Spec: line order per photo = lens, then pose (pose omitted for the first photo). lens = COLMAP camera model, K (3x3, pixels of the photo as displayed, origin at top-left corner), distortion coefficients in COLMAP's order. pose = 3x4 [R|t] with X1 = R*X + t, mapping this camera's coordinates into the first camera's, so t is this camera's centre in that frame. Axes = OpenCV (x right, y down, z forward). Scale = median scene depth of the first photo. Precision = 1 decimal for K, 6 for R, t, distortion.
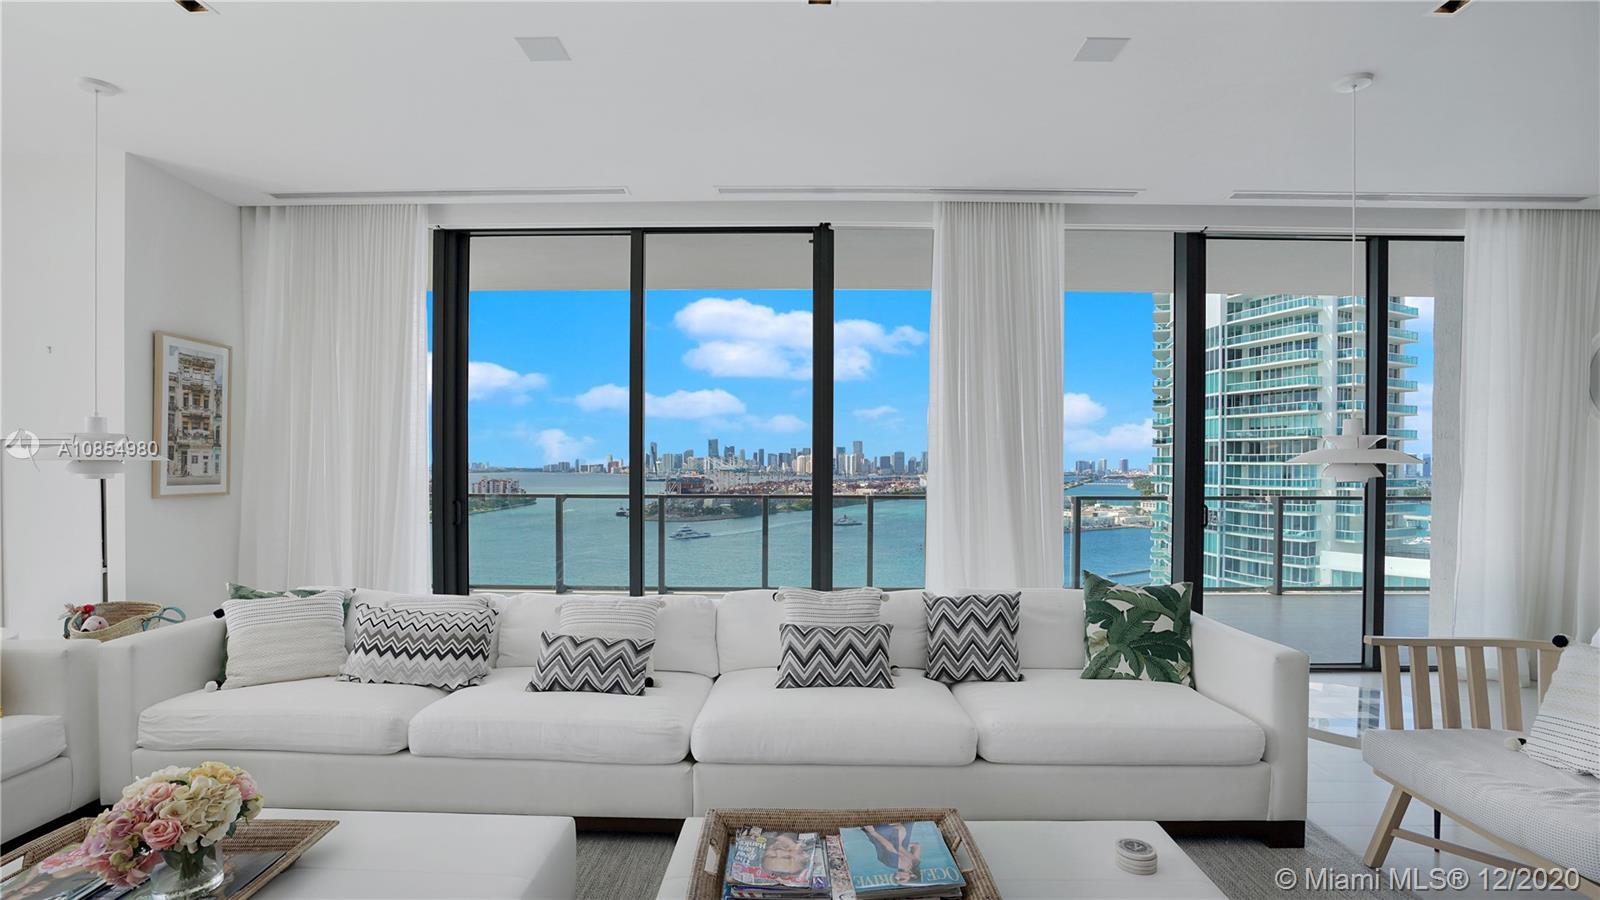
lens RADIAL K [[757.0, 0, 794.7], [0, 757.0, 475.4], [0, 0, 1]] dist [-0.068500, 0.031889]
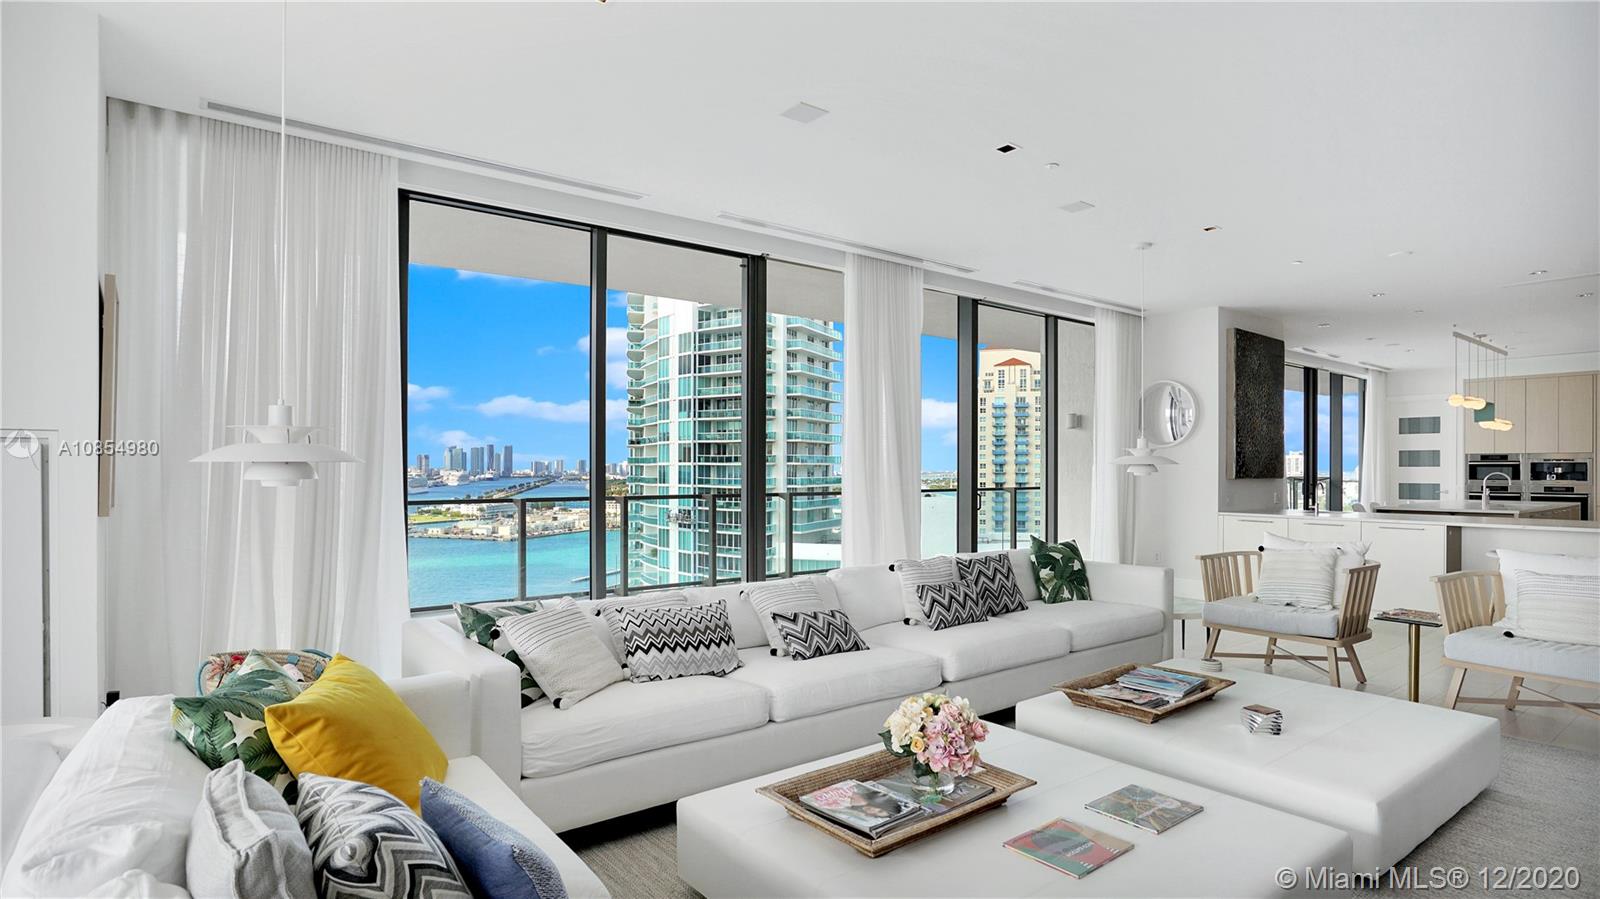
lens RADIAL K [[826.8, 0, 800.9], [0, 826.8, 473.8], [0, 0, 1]] dist [-0.025946, -0.000180]
pose [[0.779964, -0.008206, 0.625771, -0.605340], [0.010935, 0.999940, -0.000518, -0.001029], [-0.625729, 0.007247, 0.780007, -0.006501]]
